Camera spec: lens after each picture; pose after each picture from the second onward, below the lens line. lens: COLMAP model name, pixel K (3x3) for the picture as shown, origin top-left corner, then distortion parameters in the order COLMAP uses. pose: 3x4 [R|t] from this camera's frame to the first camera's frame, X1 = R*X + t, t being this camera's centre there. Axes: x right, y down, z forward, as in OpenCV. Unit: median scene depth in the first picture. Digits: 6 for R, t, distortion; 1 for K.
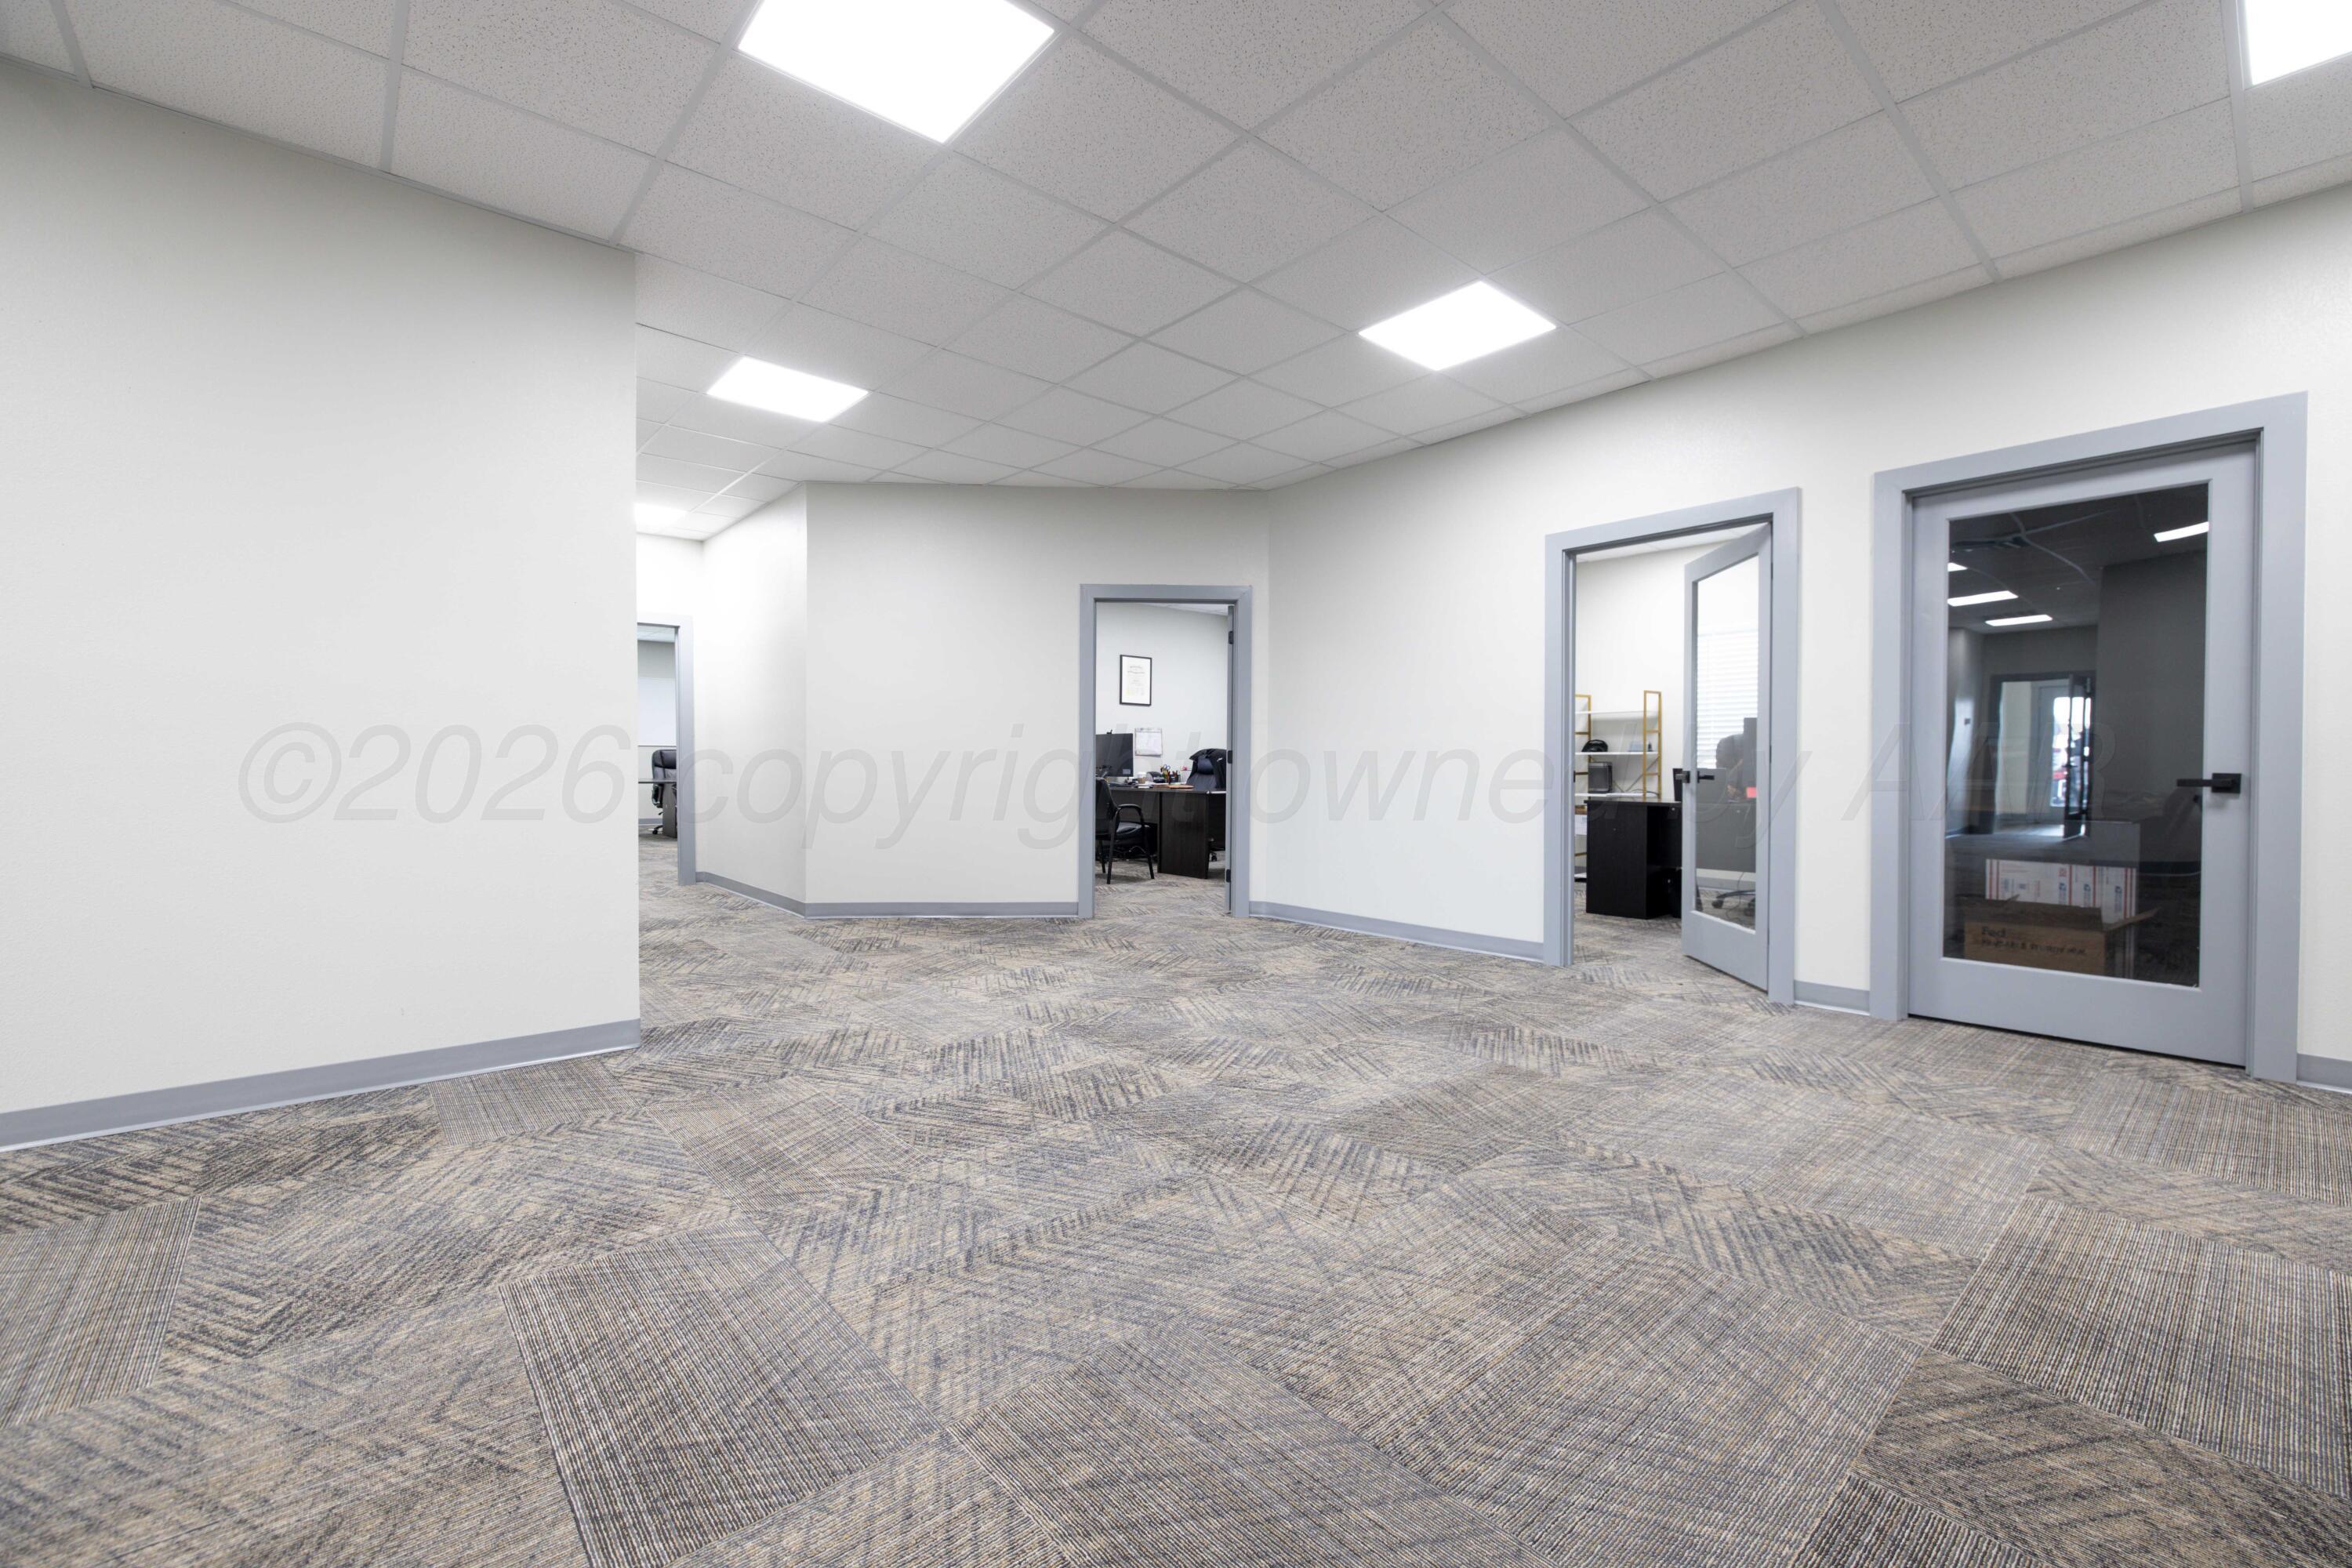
lens RADIAL K [[990.1, 0, 1175.5], [0, 990.1, 777.5], [0, 0, 1]] dist [0.000175, -0.000367]
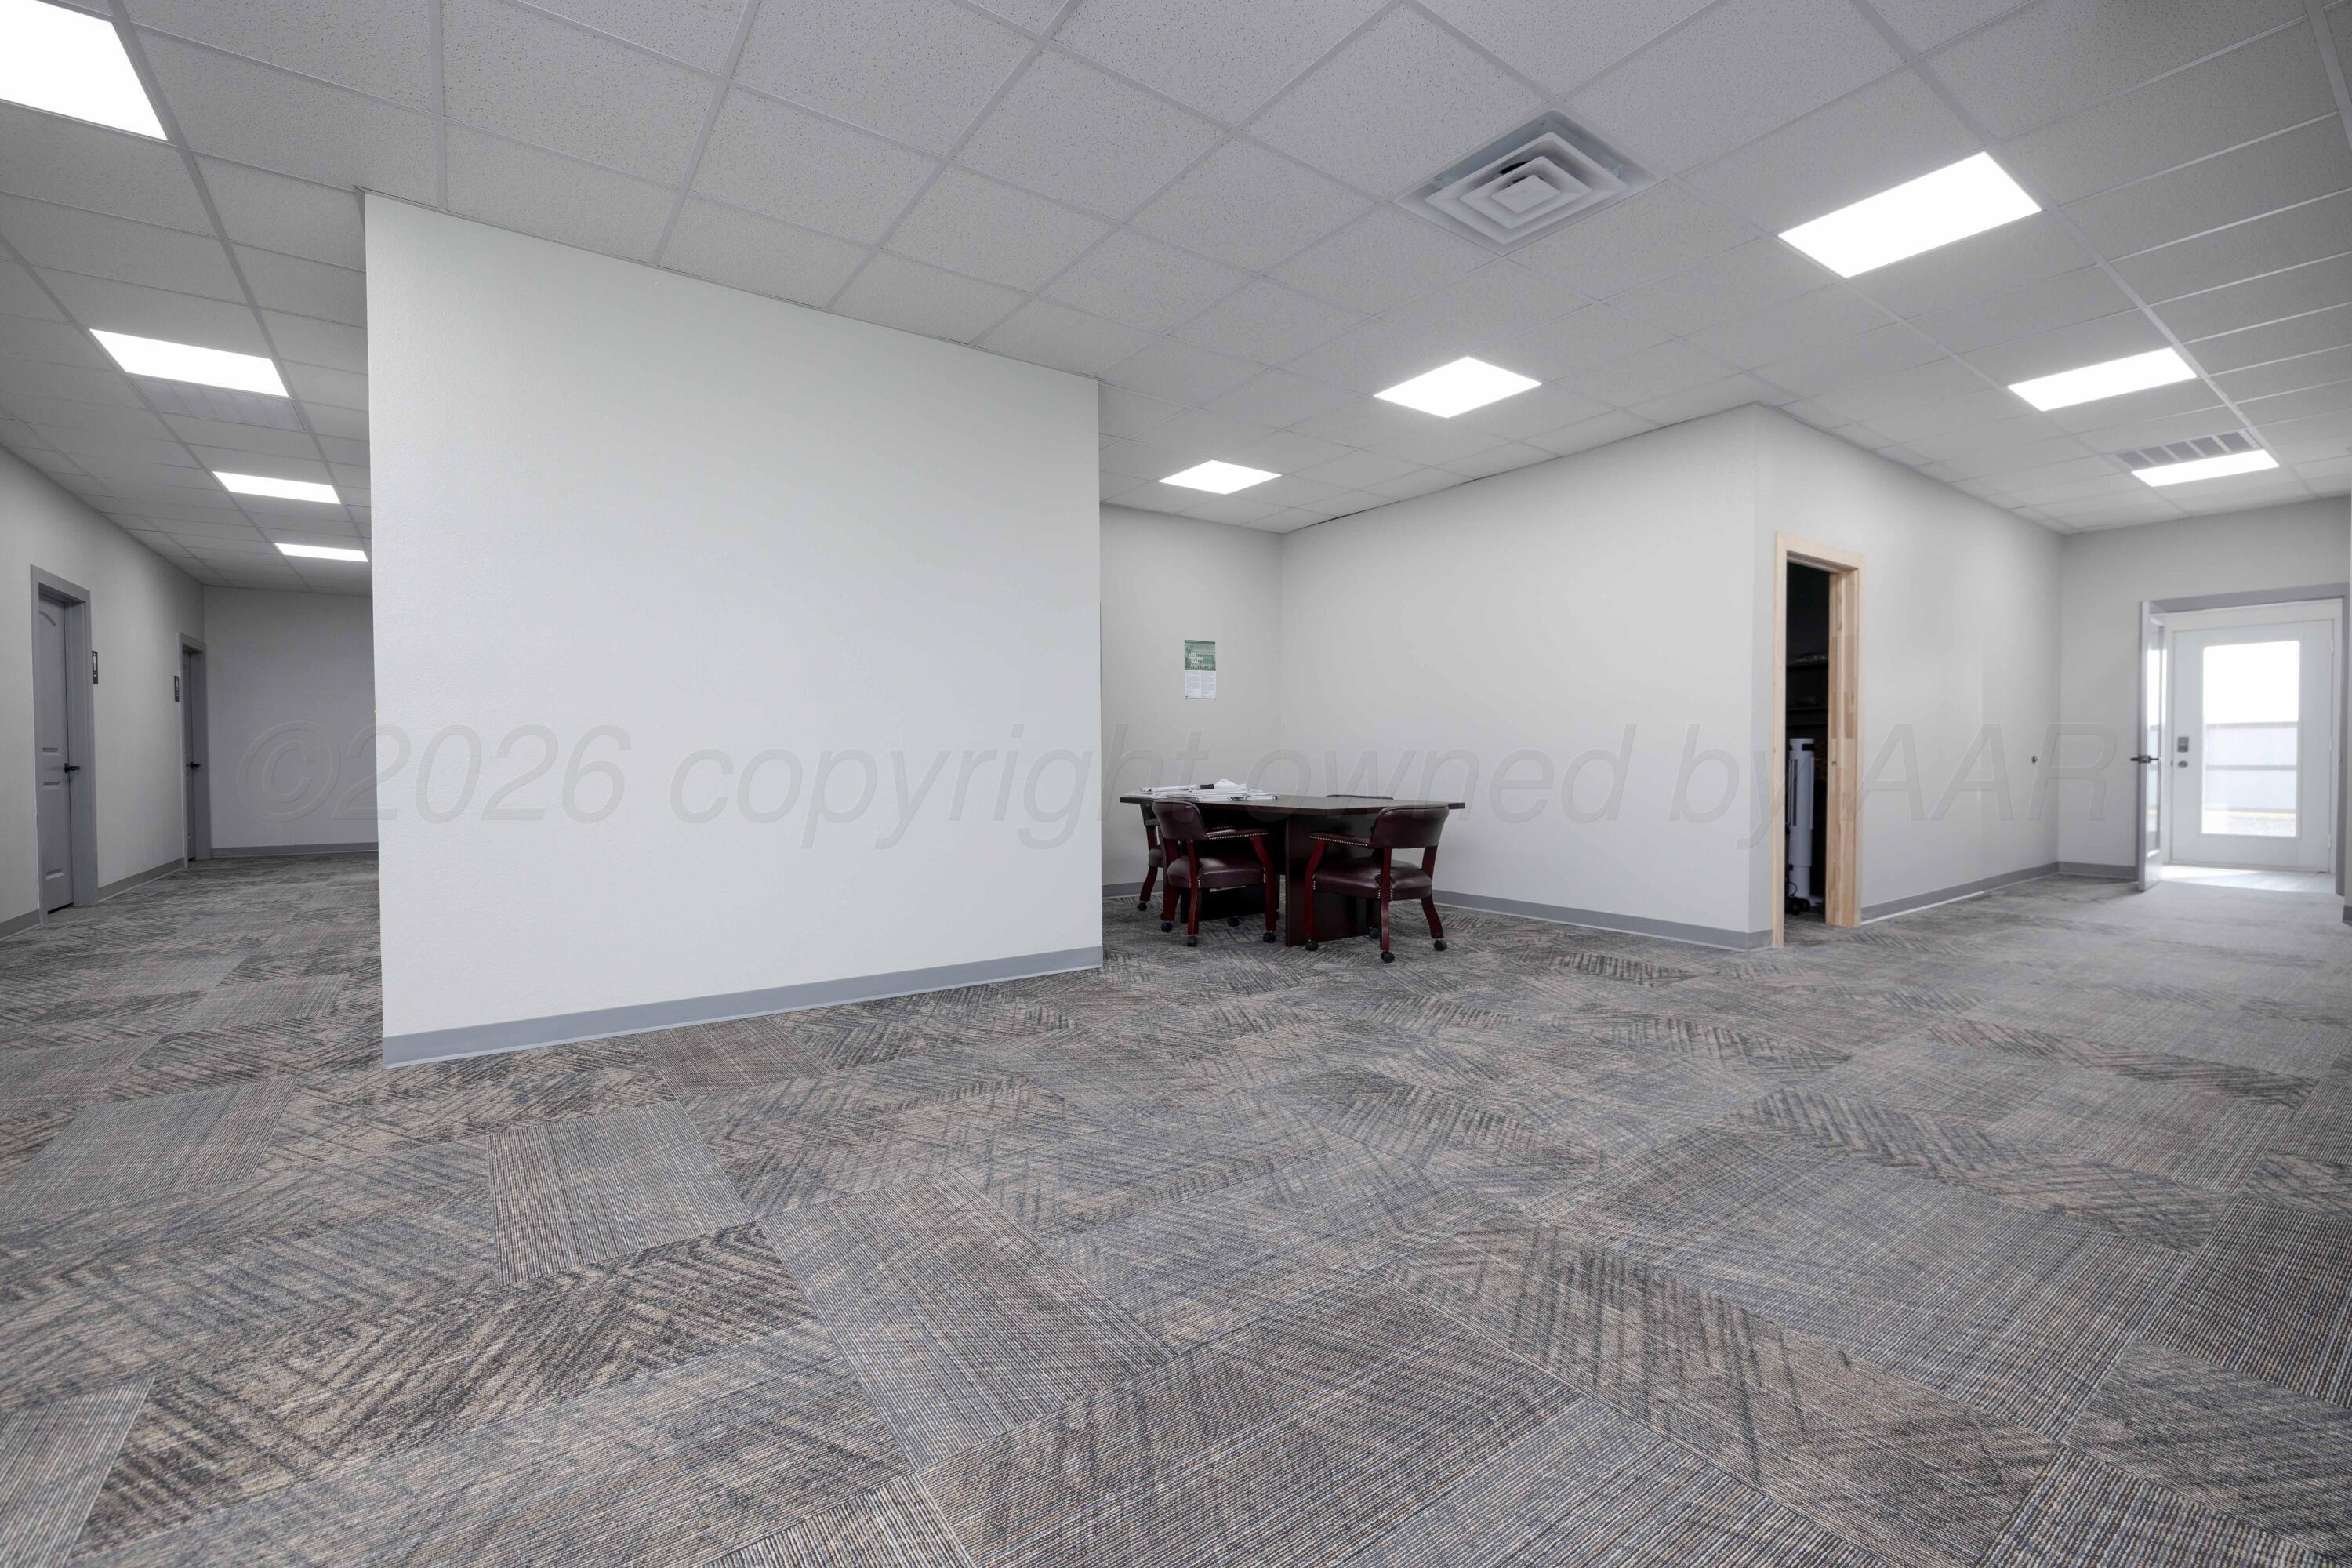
lens RADIAL K [[990.1, 0, 1174.7], [0, 990.1, 776.9], [0, 0, 1]] dist [0.000175, -0.000367]
pose [[-0.995768, -0.002534, 0.091867, -0.184501], [0.000600, 0.999419, 0.034075, -0.024733], [-0.091900, 0.033986, -0.995188, 2.004243]]
